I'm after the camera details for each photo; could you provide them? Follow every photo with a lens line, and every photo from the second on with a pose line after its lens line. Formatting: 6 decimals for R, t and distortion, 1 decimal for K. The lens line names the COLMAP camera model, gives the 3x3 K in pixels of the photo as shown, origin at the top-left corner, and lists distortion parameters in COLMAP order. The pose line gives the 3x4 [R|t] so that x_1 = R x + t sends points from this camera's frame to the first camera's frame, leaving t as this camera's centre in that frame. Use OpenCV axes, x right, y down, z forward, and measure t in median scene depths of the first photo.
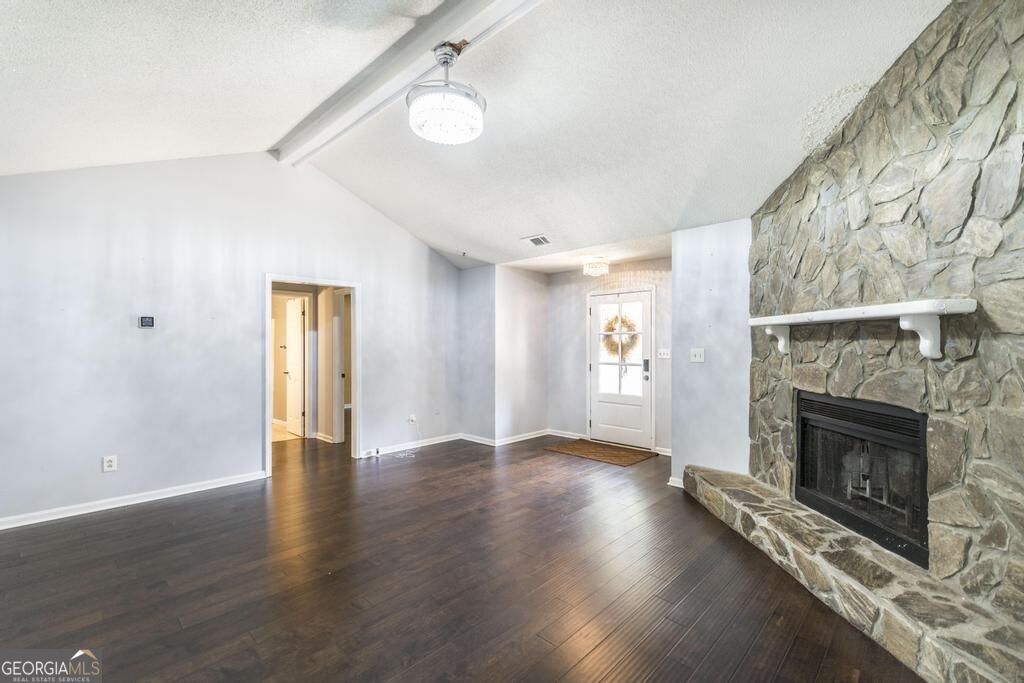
lens RADIAL K [[447.5, 0, 513.2], [0, 447.5, 343.0], [0, 0, 1]] dist [0.001825, 0.000540]
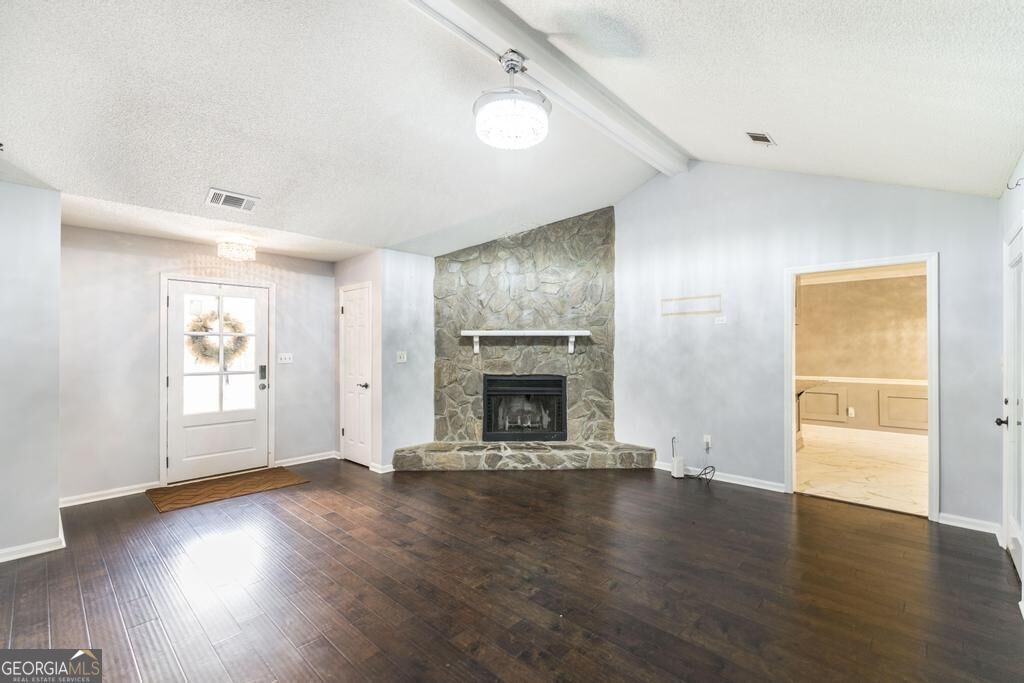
lens RADIAL K [[447.5, 0, 520.7], [0, 447.5, 344.5], [0, 0, 1]] dist [0.001825, 0.000540]
pose [[-0.016557, 0.009912, 0.999814, -0.585046], [-0.000603, 0.999951, -0.009923, 0.003841], [-0.999863, -0.000767, -0.016550, 0.504151]]
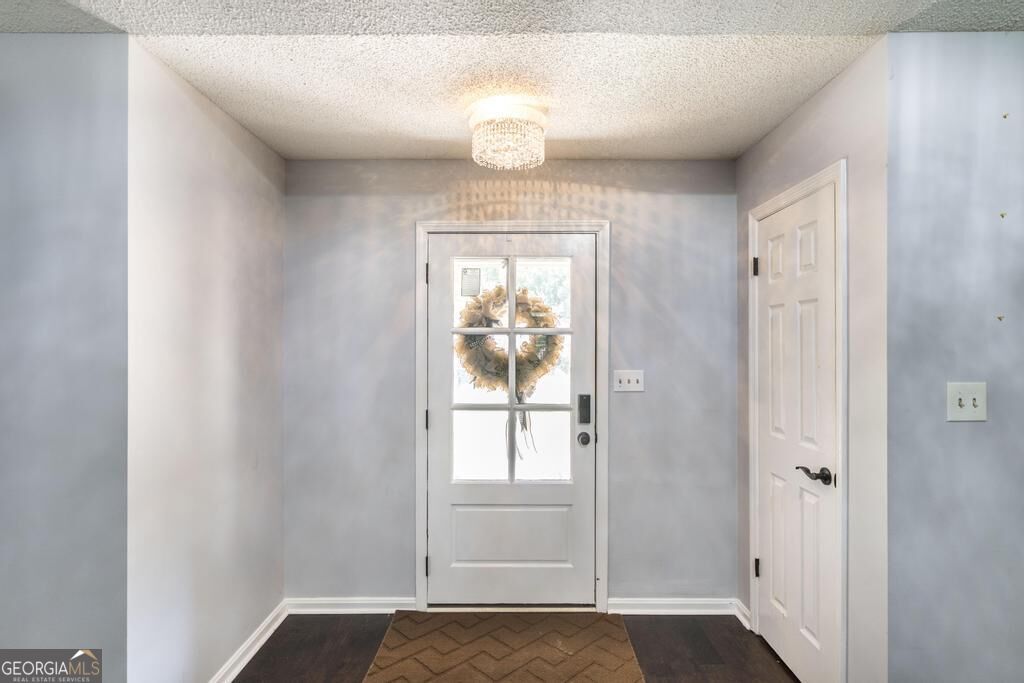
lens RADIAL K [[516.5, 0, 509.9], [0, 516.5, 345.5], [0, 0, 1]] dist [-0.005268, 0.000003]
pose [[0.730423, -0.000649, 0.682995, -0.085366], [-0.003104, 0.999986, 0.004270, -0.011537], [-0.682988, -0.005239, 0.730411, 0.687349]]
